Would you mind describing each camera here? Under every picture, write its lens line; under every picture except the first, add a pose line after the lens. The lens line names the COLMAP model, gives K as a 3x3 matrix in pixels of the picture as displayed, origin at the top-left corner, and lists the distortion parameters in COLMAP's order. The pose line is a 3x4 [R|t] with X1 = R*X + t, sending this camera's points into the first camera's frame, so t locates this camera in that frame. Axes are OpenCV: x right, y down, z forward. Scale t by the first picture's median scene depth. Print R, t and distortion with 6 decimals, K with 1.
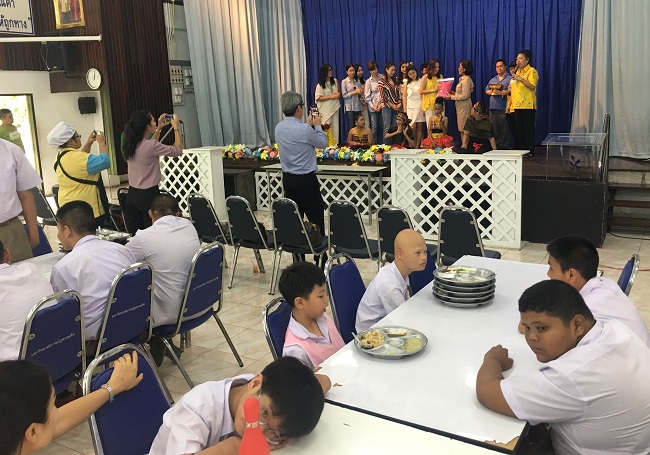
lens RADIAL K [[595.4, 0, 341.1], [0, 595.4, 191.2], [0, 0, 1]] dist [0.036620, -0.016083]
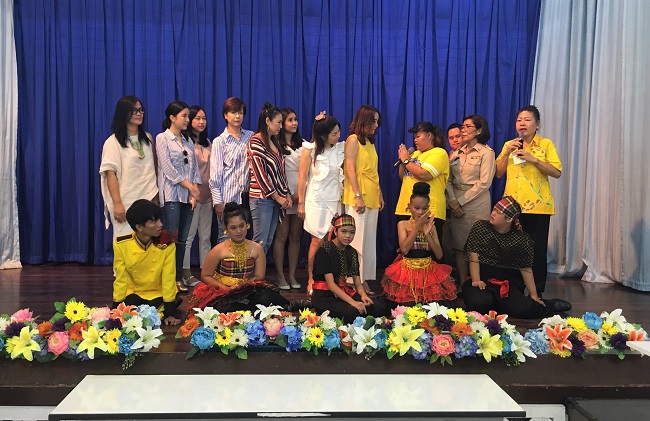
lens RADIAL K [[608.4, 0, 312.5], [0, 608.4, 196.8], [0, 0, 1]] dist [0.034430, -0.009020]
pose [[0.836856, 0.038900, 0.546039, -0.155768], [0.038295, 0.990868, -0.129280, -0.077398], [-0.546082, 0.129099, 0.827725, 0.573577]]
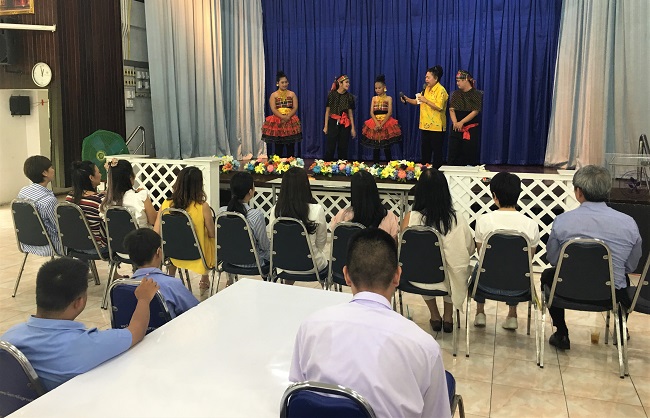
lens RADIAL K [[560.9, 0, 316.5], [0, 560.9, 164.8], [0, 0, 1]] dist [0.082022, -0.118203]
pose [[0.980380, 0.024281, 0.195617, -0.183668], [-0.010728, 0.997486, -0.070048, -0.007066], [-0.196827, 0.066575, 0.978175, 0.139613]]
